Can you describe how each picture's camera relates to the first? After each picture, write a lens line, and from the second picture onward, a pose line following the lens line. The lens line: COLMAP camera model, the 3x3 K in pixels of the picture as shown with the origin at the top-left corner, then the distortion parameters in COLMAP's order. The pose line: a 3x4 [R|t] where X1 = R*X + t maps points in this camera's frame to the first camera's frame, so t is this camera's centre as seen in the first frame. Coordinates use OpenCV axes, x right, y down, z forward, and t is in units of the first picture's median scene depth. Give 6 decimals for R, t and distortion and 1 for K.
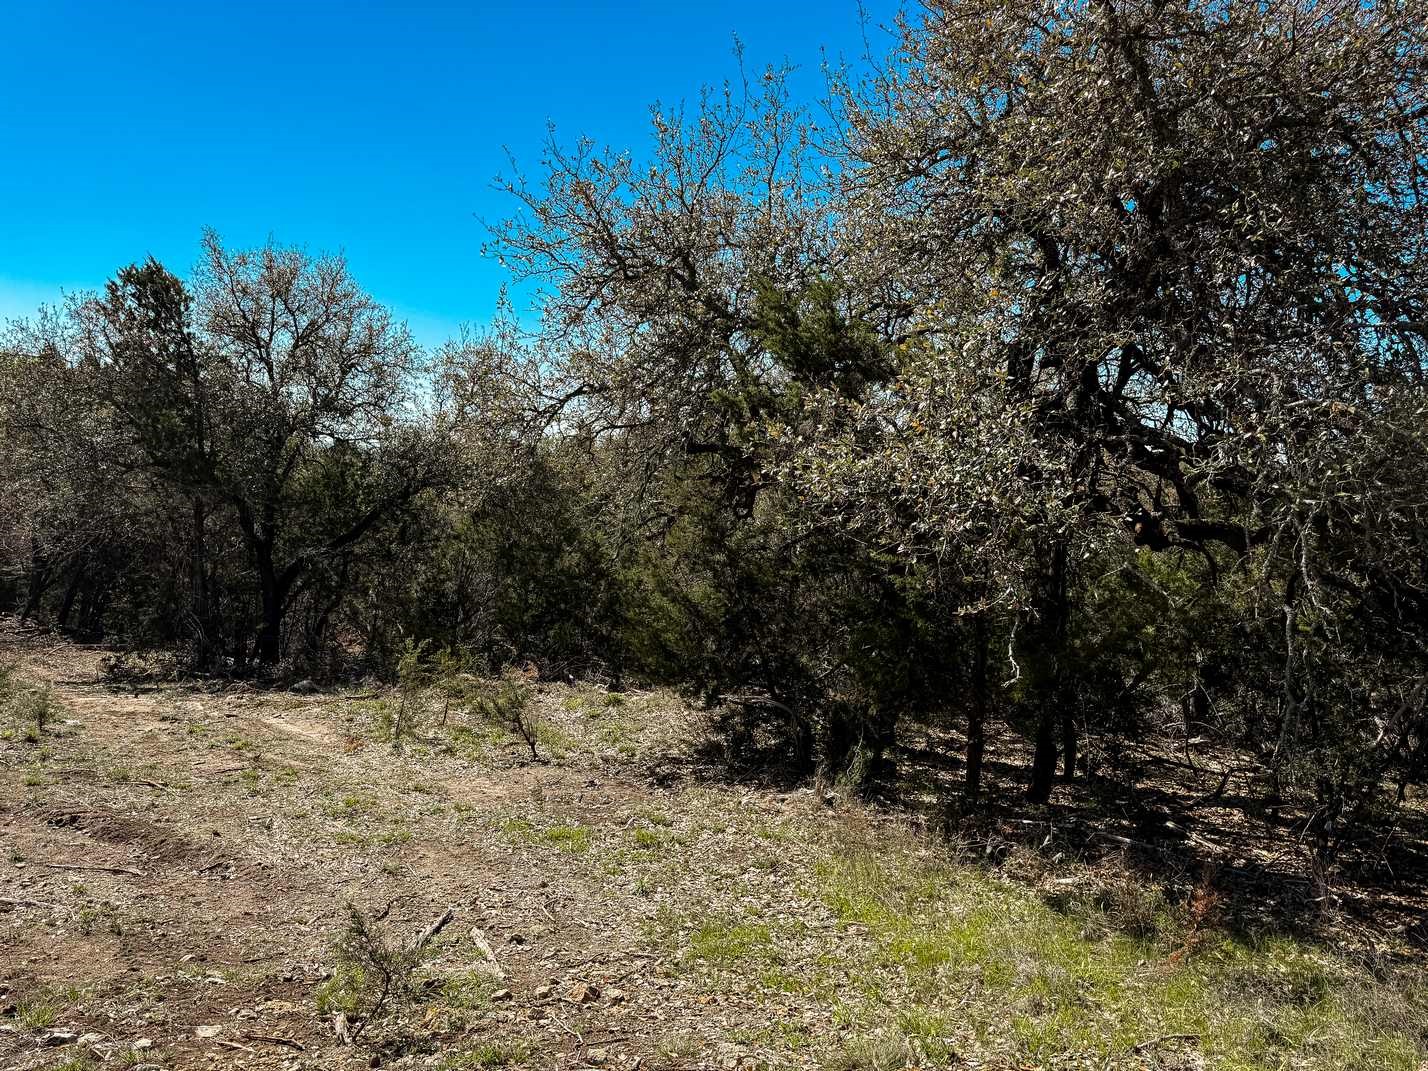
lens RADIAL K [[1061.7, 0, 714.0], [0, 1061.7, 535.5], [0, 0, 1]] dist [0.002363, 0.000437]
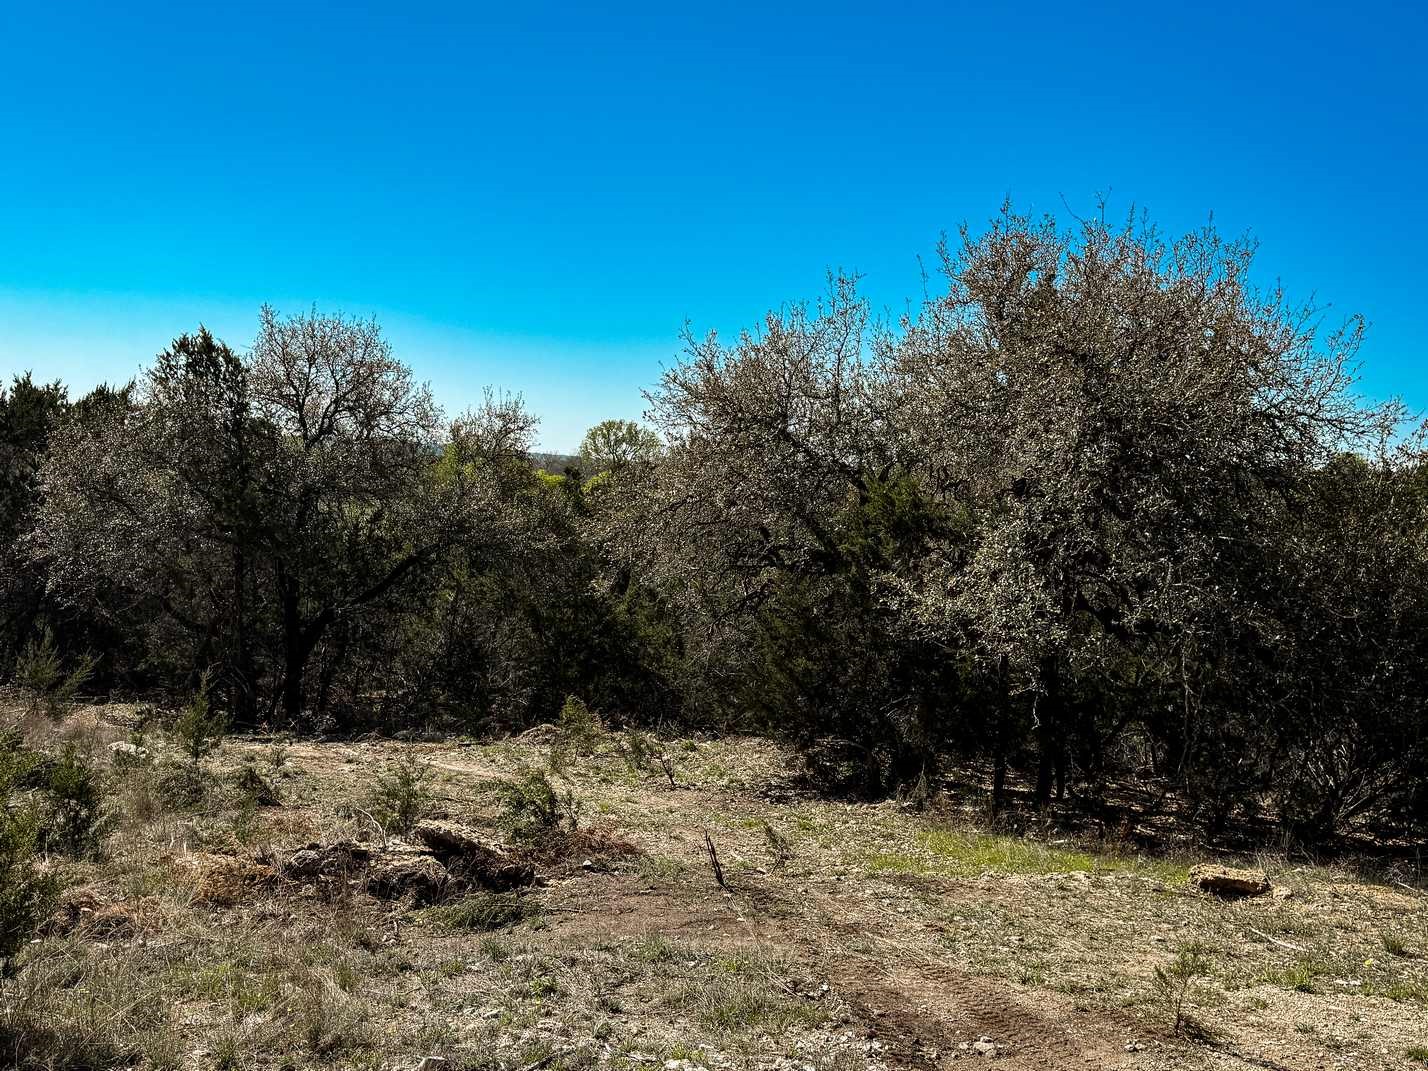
lens RADIAL K [[1288.9, 0, 714.0], [0, 1288.9, 535.5], [0, 0, 1]] dist [0.073615, 0.000468]
pose [[0.997955, 0.010809, 0.063001, -0.227058], [-0.009601, 0.999765, -0.019443, -0.080321], [-0.063196, 0.018798, 0.997824, -0.666219]]
